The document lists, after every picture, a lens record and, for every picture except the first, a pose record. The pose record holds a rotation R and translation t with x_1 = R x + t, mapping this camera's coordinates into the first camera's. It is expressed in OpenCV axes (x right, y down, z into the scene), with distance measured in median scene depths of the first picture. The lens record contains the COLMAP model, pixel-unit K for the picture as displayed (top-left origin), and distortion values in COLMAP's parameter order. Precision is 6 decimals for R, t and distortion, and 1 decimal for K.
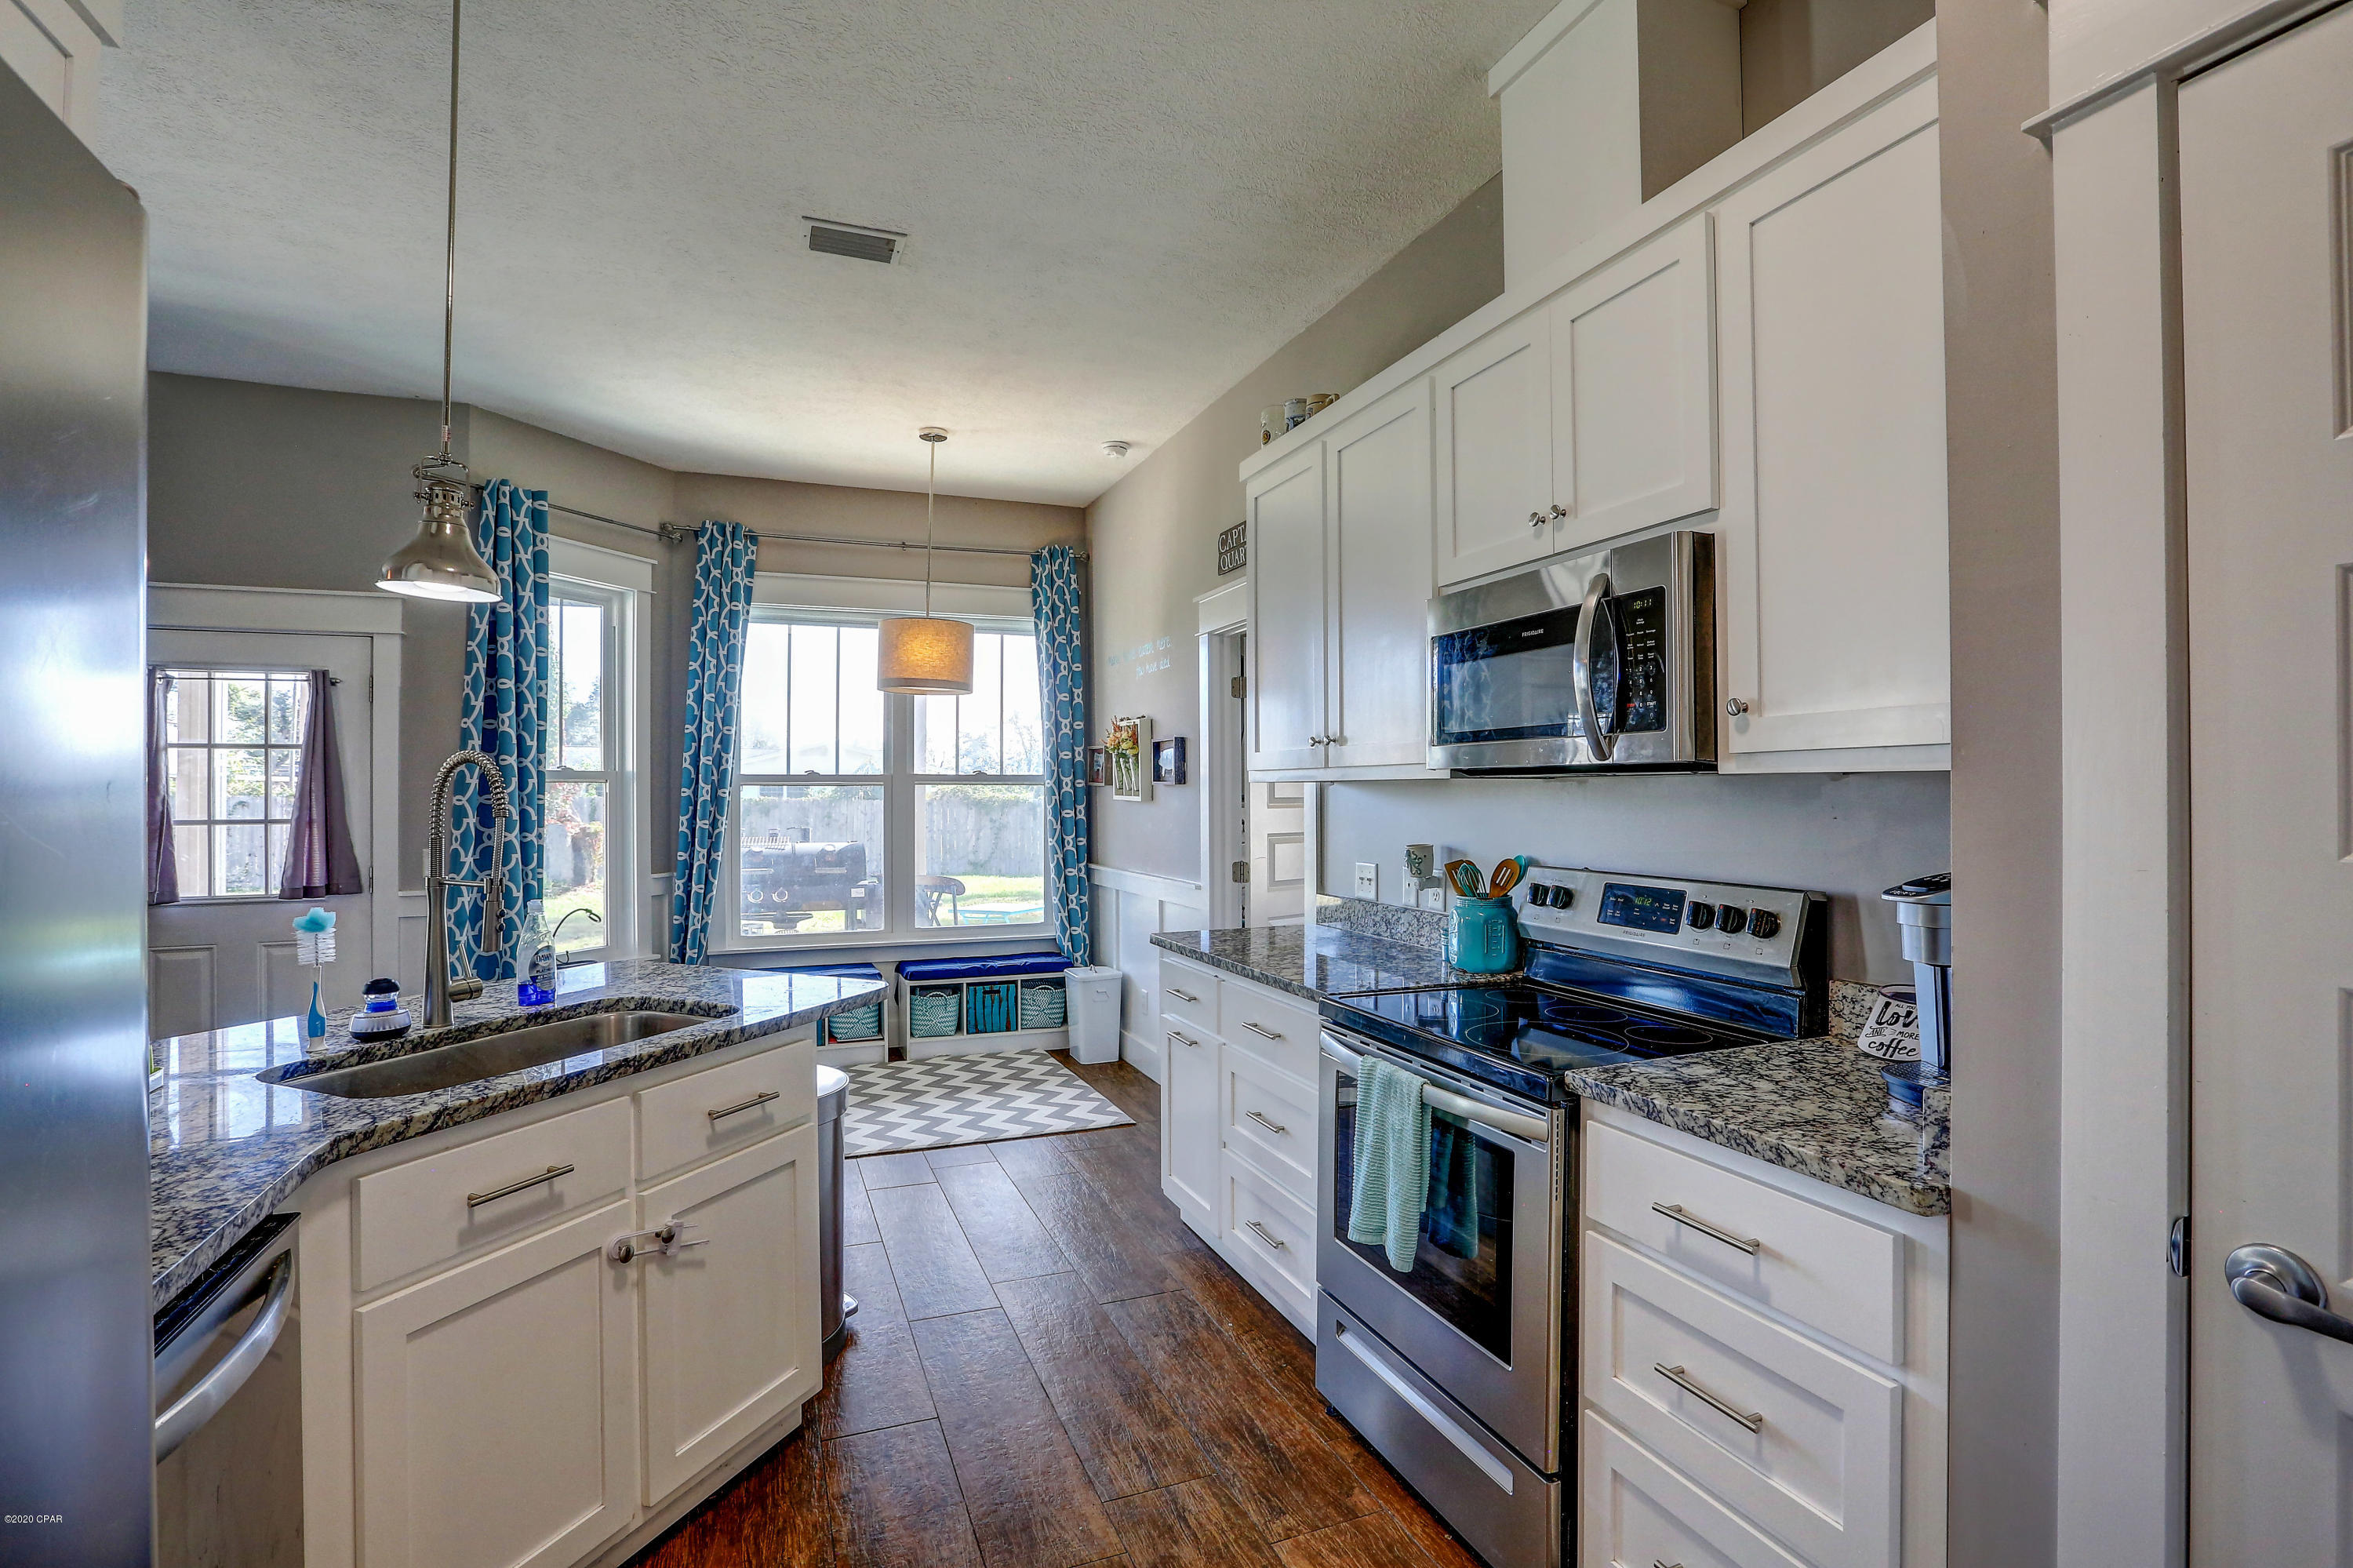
lens RADIAL K [[1071.5, 0, 1159.9], [0, 1071.5, 784.7], [0, 0, 1]] dist [-0.057556, 0.019496]
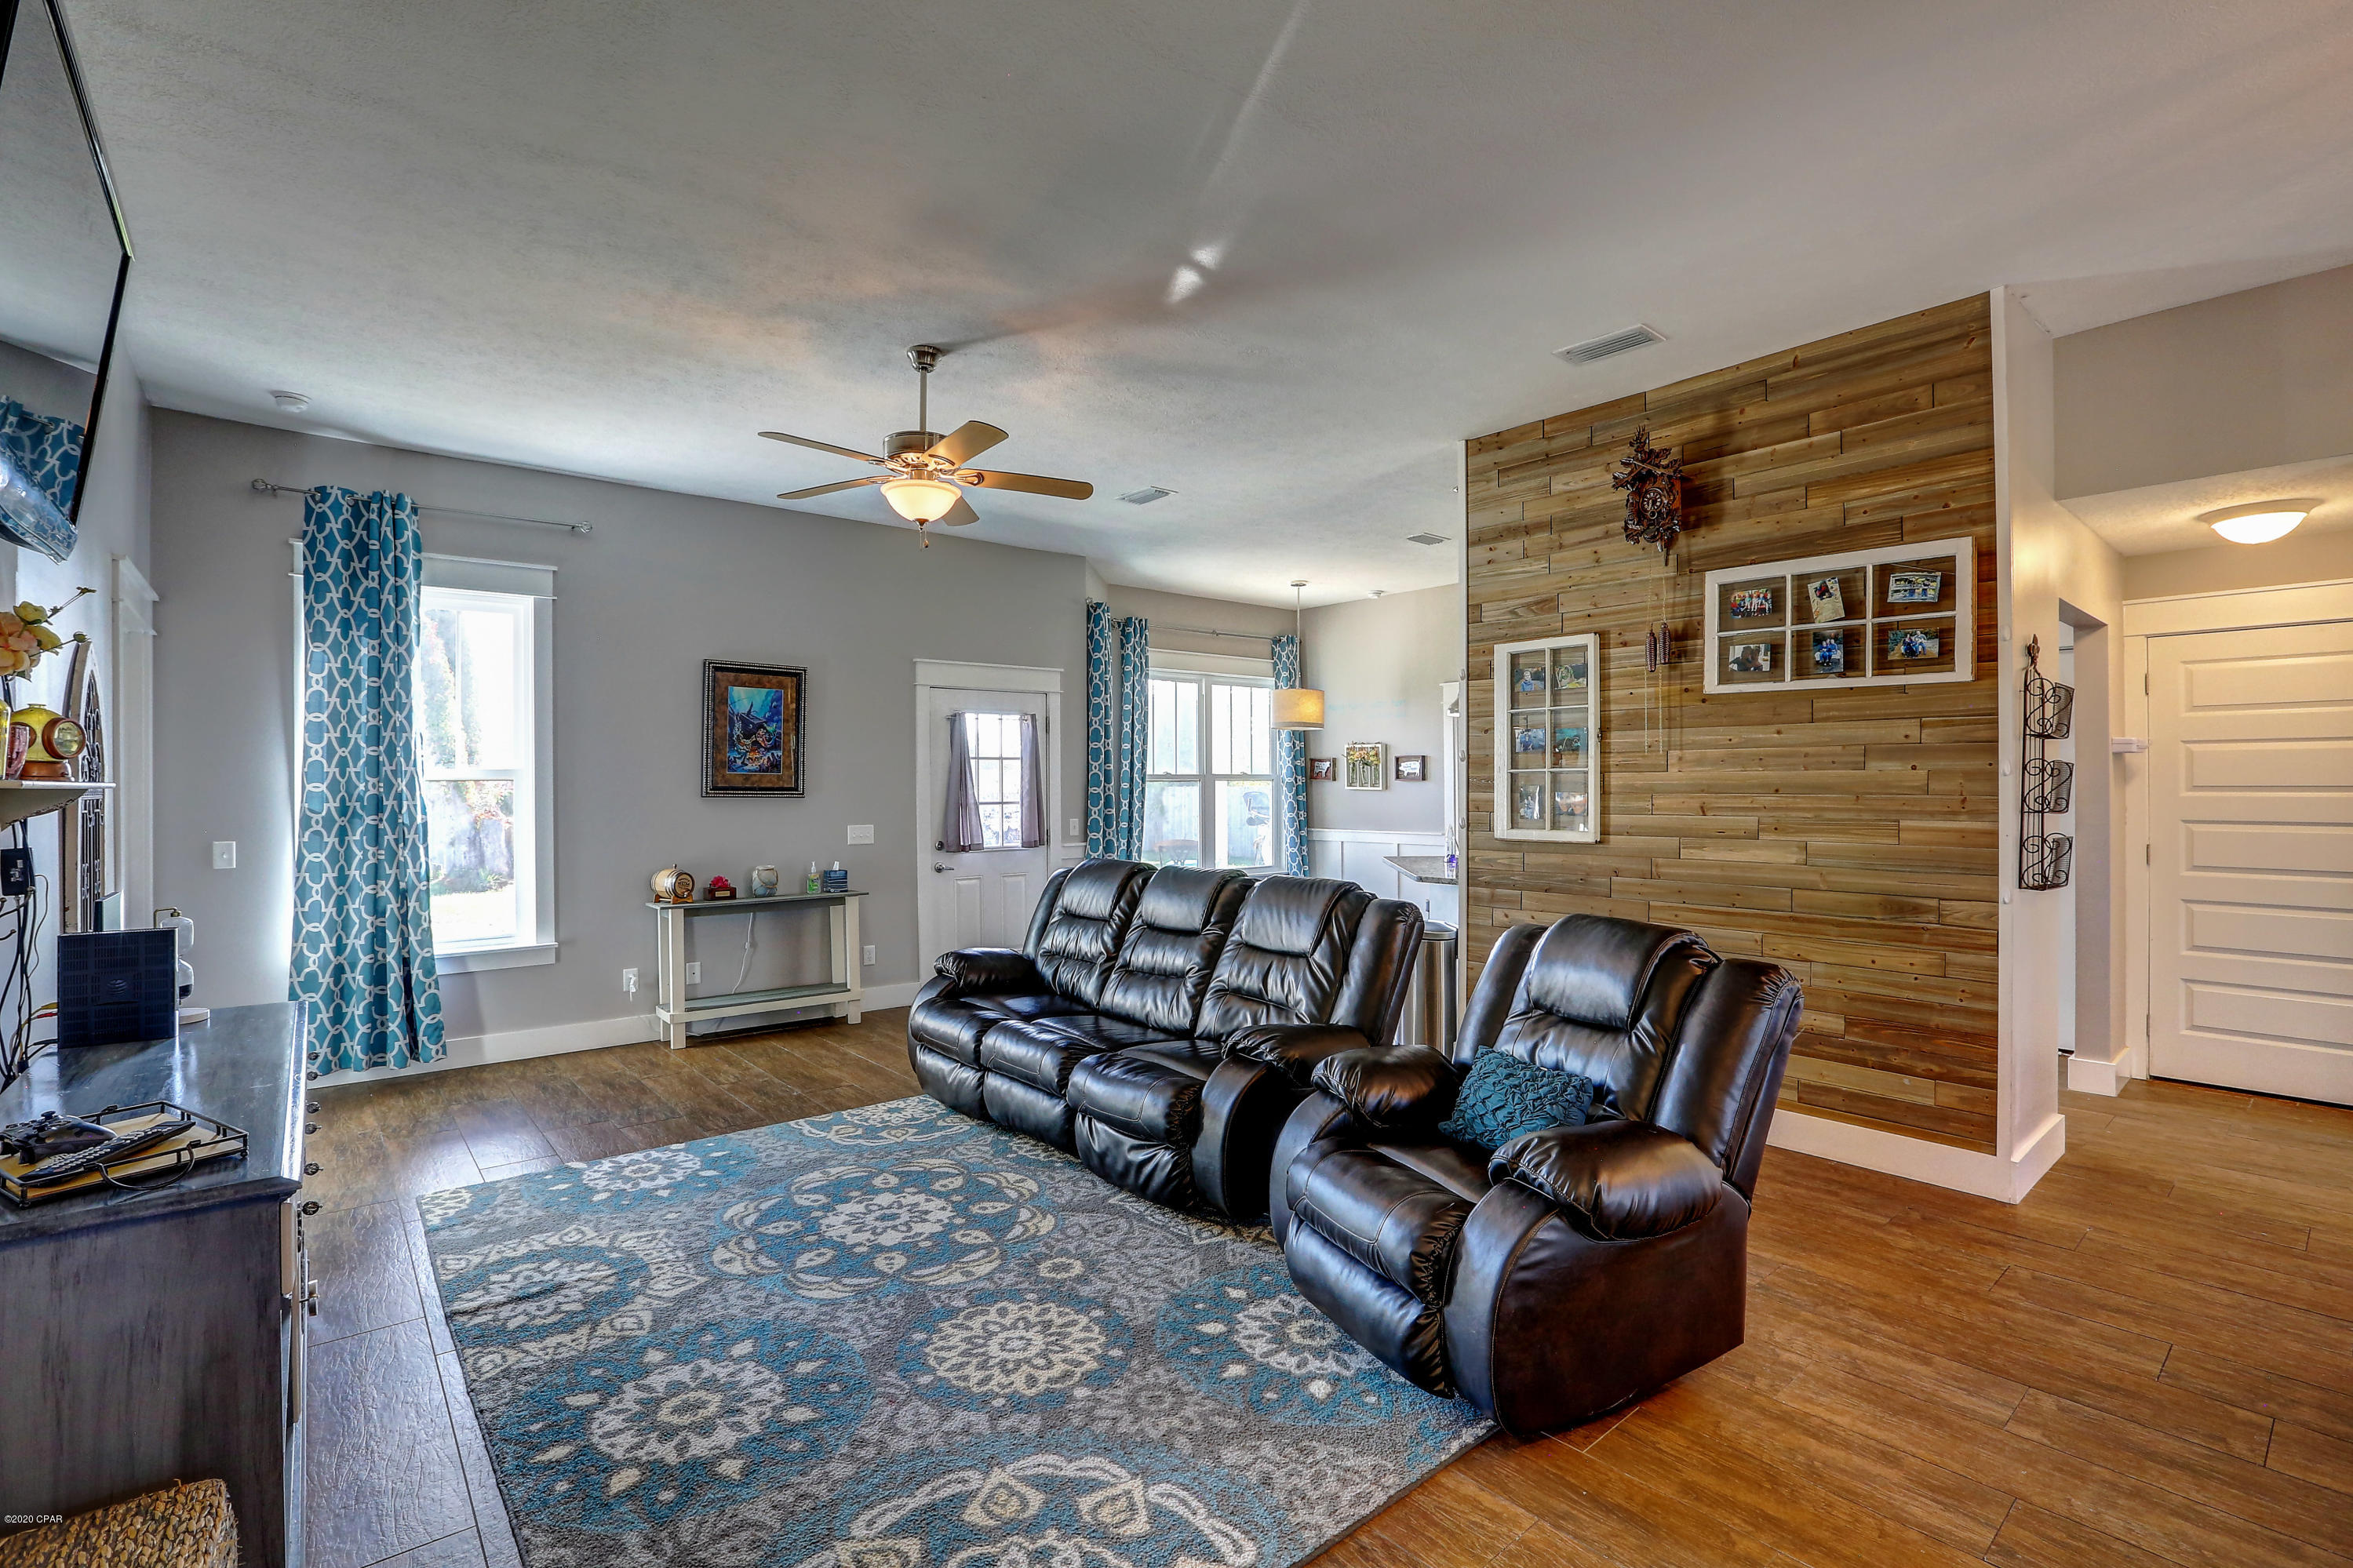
lens RADIAL K [[1071.4, 0, 1175.4], [0, 1071.4, 784.5], [0, 0, 1]] dist [-0.057556, 0.019496]
pose [[0.942524, -0.002331, 0.334131, -0.926425], [0.000491, 0.999984, 0.005589, -0.003711], [-0.334139, -0.005104, 0.942510, -0.566729]]
